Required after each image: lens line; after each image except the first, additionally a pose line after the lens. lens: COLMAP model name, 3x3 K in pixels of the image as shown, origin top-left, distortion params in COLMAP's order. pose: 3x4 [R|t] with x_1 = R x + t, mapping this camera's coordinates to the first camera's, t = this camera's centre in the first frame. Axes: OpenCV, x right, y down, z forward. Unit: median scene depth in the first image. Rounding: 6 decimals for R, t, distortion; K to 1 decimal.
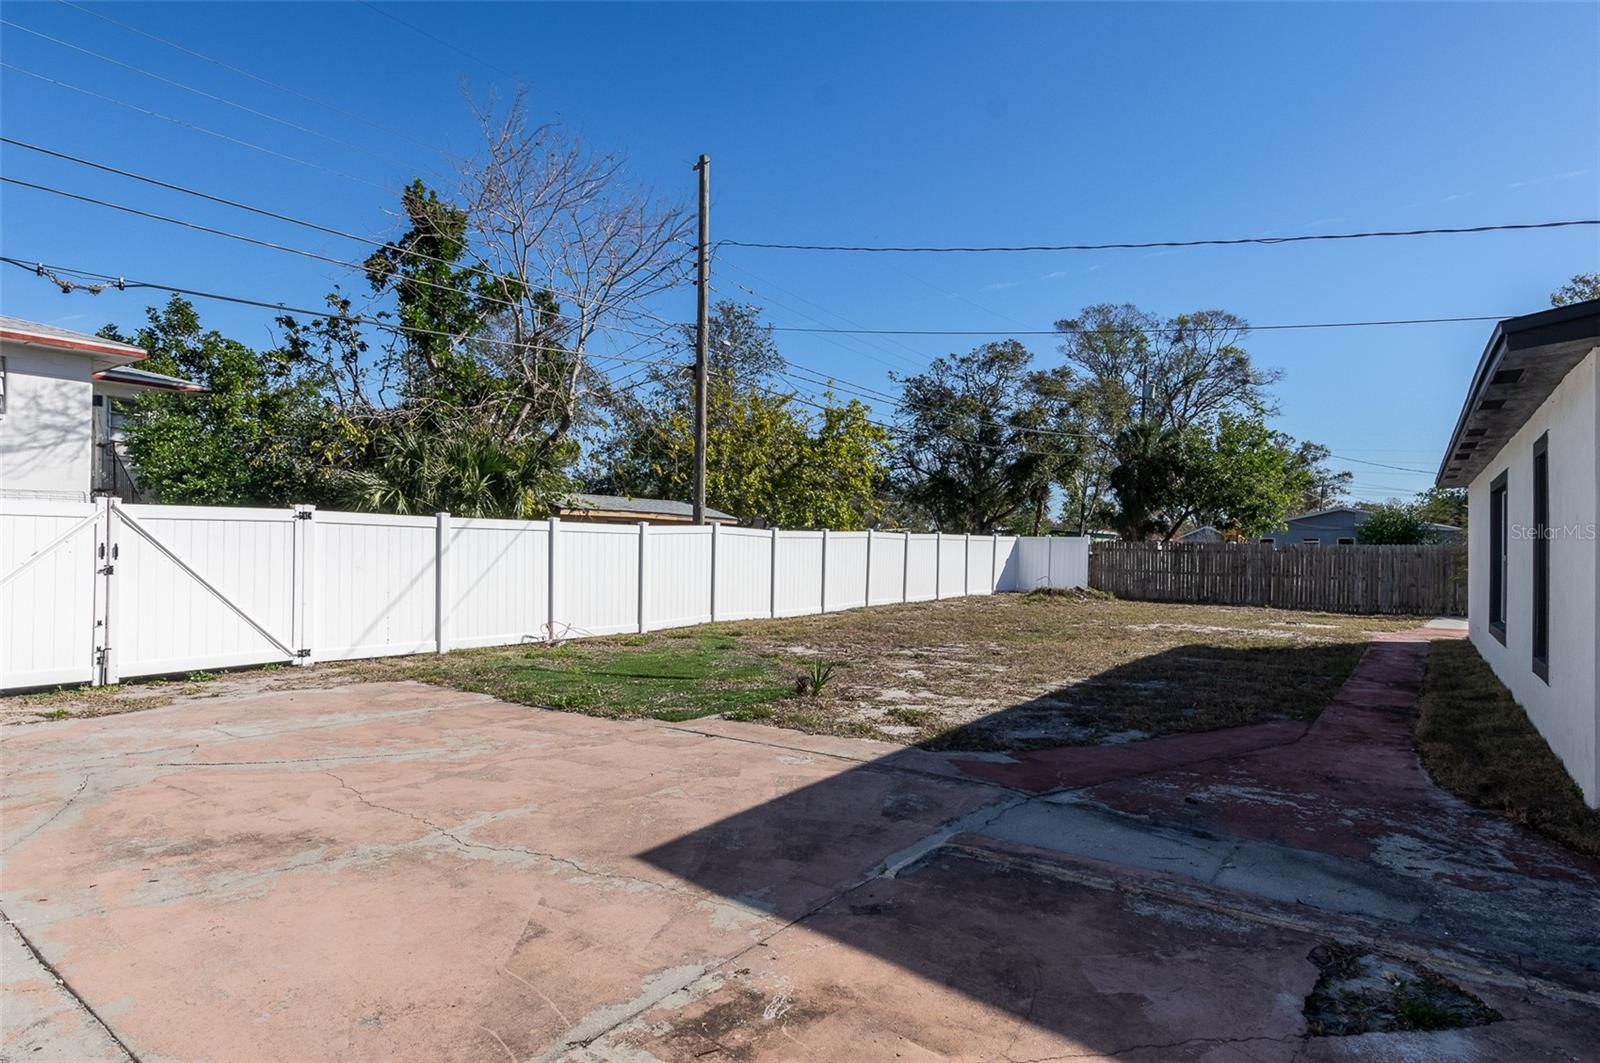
lens RADIAL K [[853.4, 0, 798.8], [0, 853.4, 538.1], [0, 0, 1]] dist [-0.006523, -0.000688]
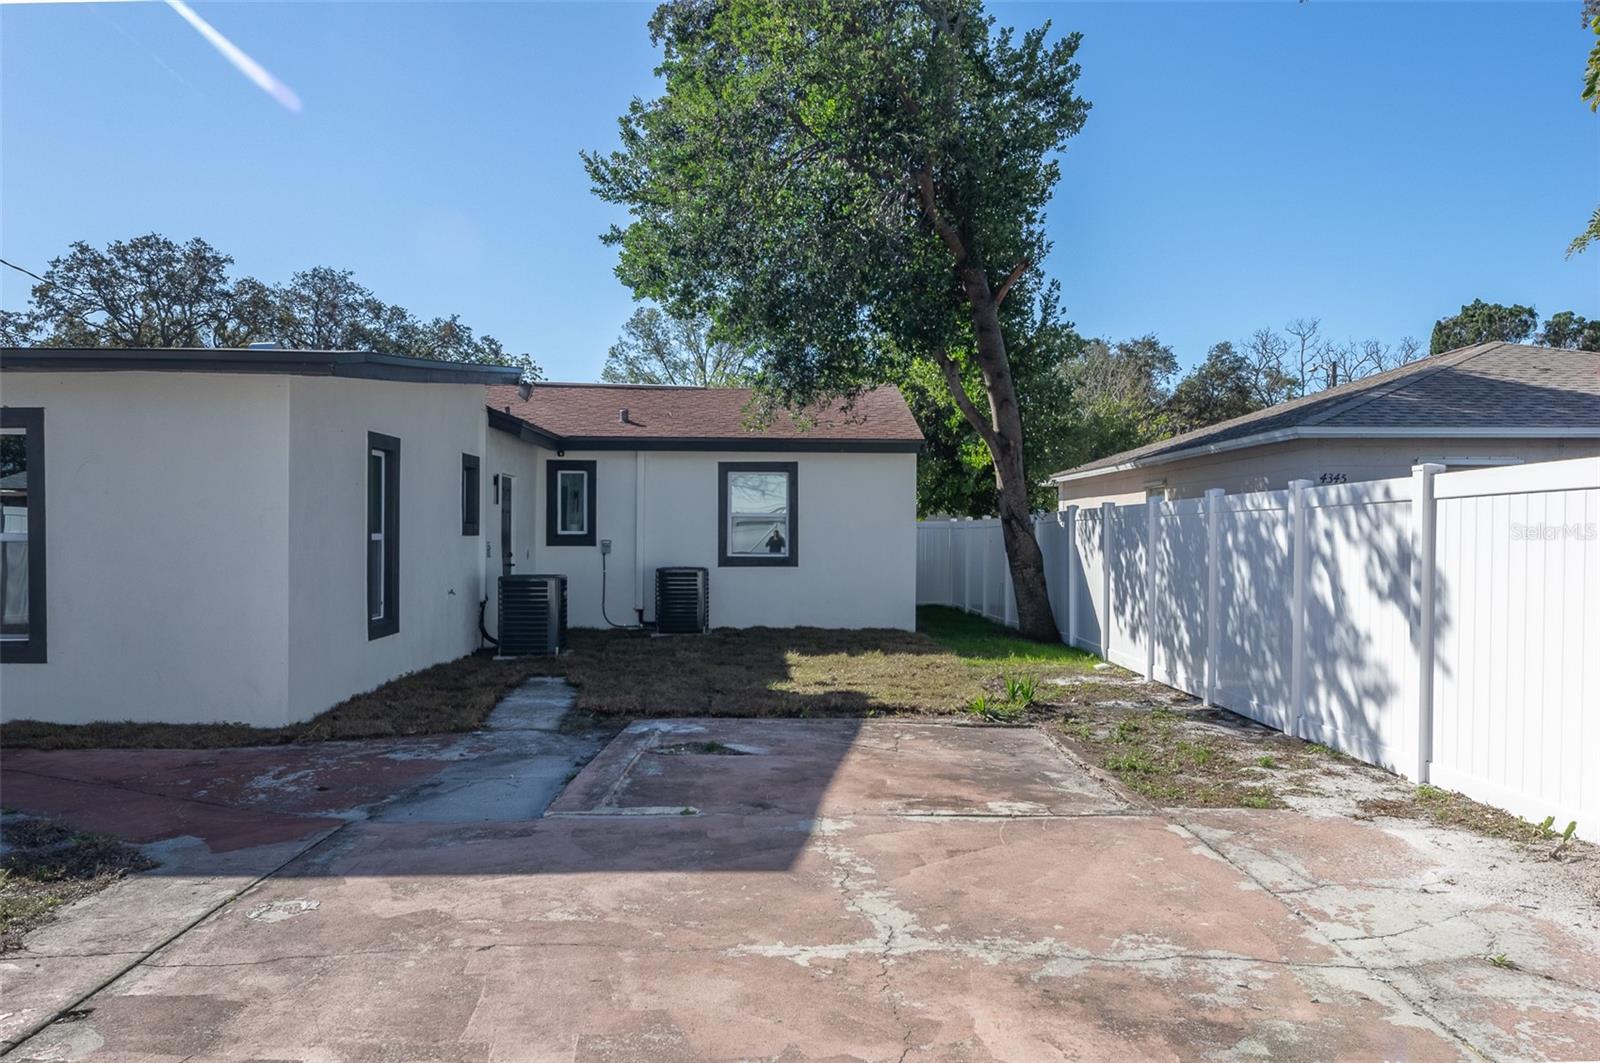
lens RADIAL K [[1224.1, 0, 801.0], [0, 1224.1, 532.6], [0, 0, 1]] dist [-0.010566, -0.001504]
pose [[-0.594105, -0.010164, 0.804323, -1.174408], [-0.015391, 0.999881, 0.001267, 0.005495], [-0.804240, -0.011627, -0.594191, 1.655580]]
